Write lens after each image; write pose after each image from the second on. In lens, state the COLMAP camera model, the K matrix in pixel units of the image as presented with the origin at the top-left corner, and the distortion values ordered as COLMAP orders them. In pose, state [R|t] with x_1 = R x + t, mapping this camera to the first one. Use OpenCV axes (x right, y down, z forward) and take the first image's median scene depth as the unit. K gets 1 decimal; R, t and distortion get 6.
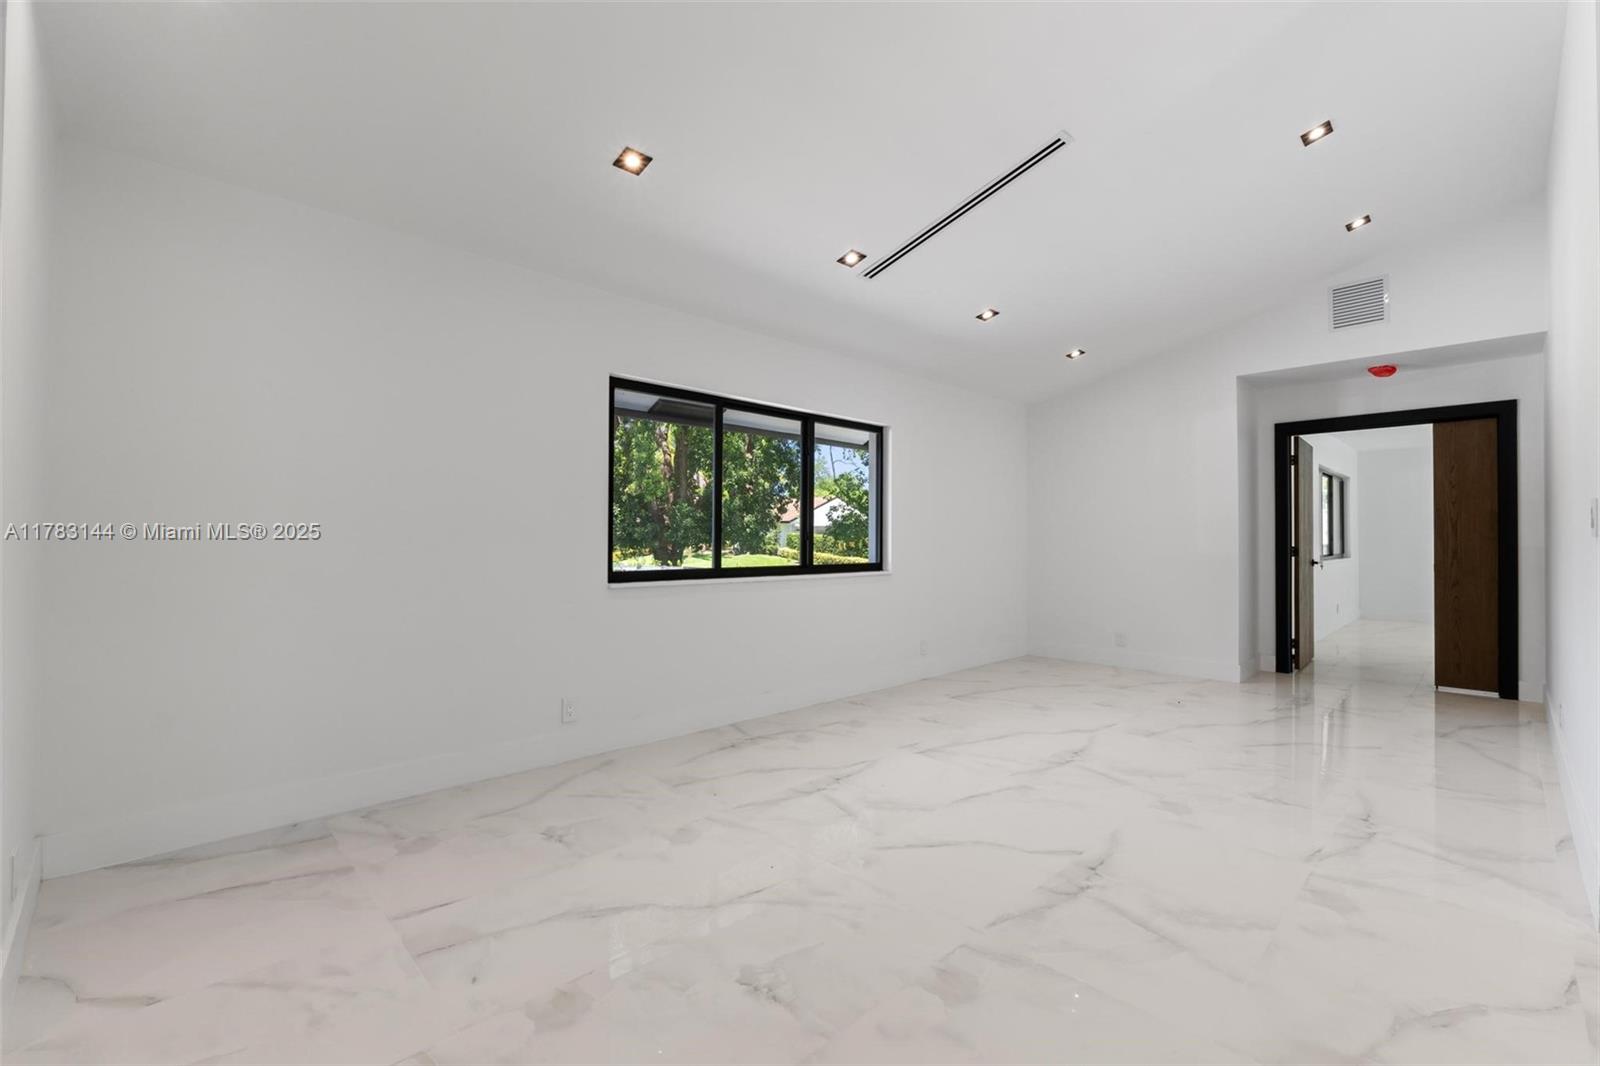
lens RADIAL K [[687.5, 0, 791.6], [0, 687.5, 530.2], [0, 0, 1]] dist [0.001459, -0.000907]
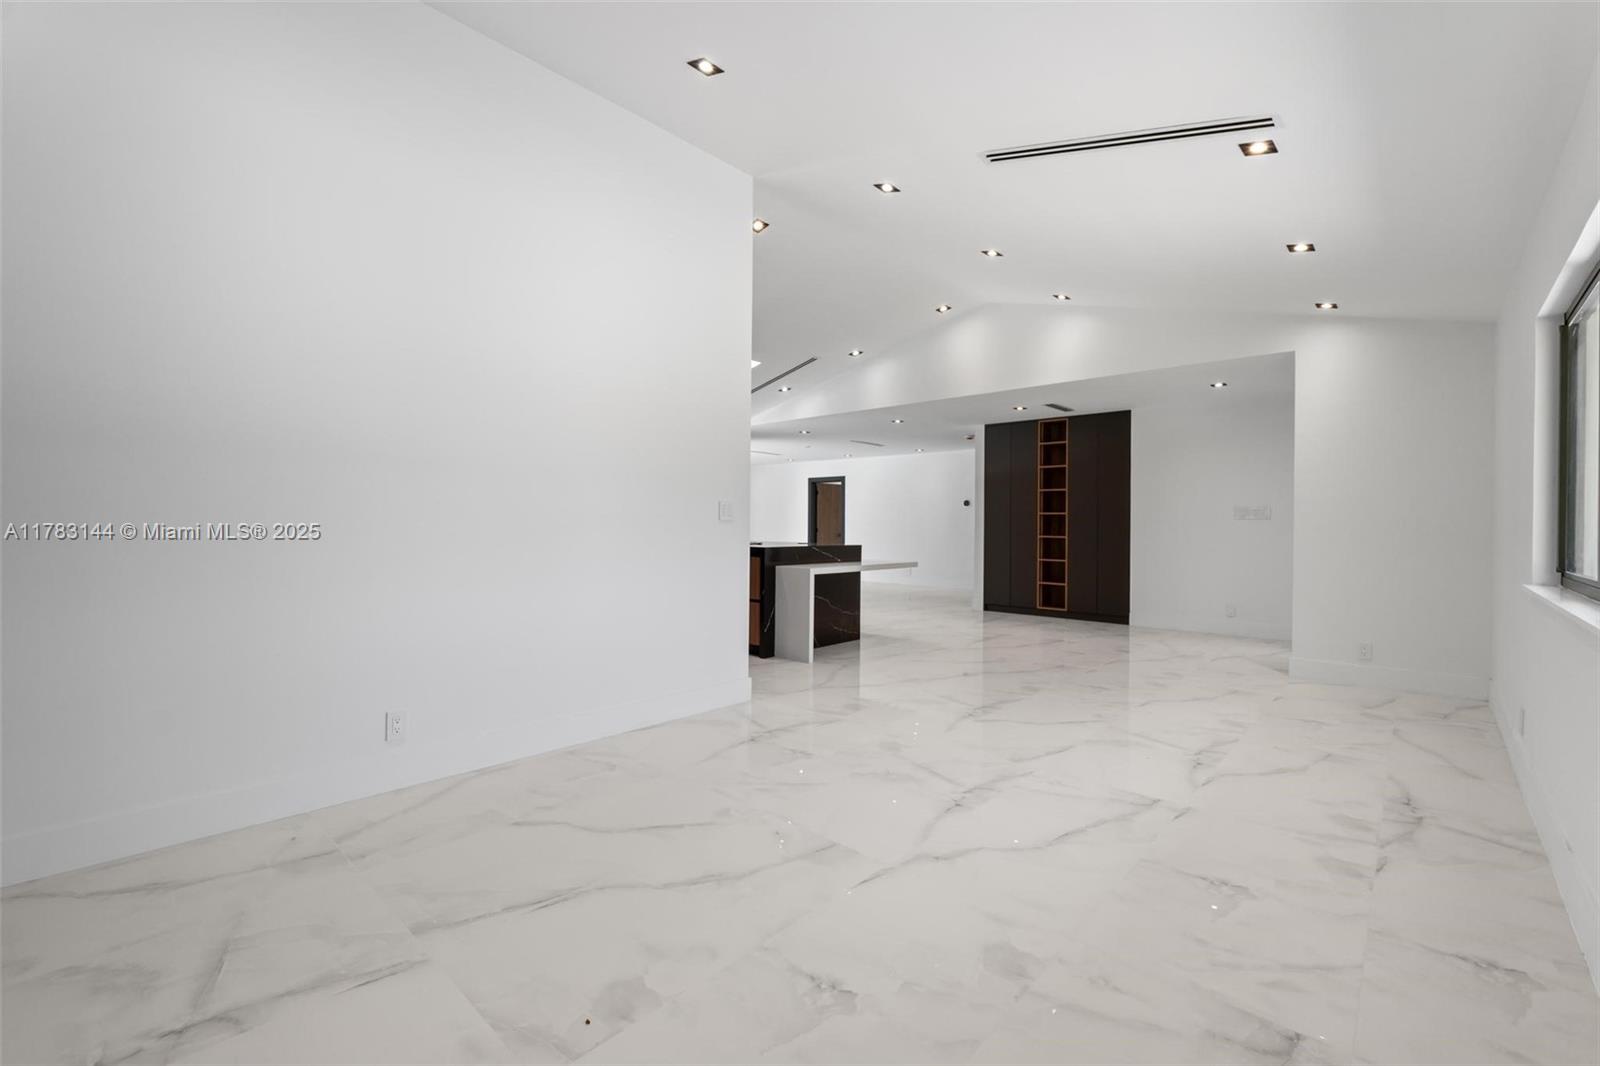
lens RADIAL K [[687.5, 0, 803.6], [0, 687.5, 529.1], [0, 0, 1]] dist [0.001459, -0.000907]
pose [[-0.996754, -0.012167, -0.079577, 0.679795], [-0.011476, 0.999892, -0.009138, 0.033443], [0.079679, -0.008195, -0.996787, 1.833631]]
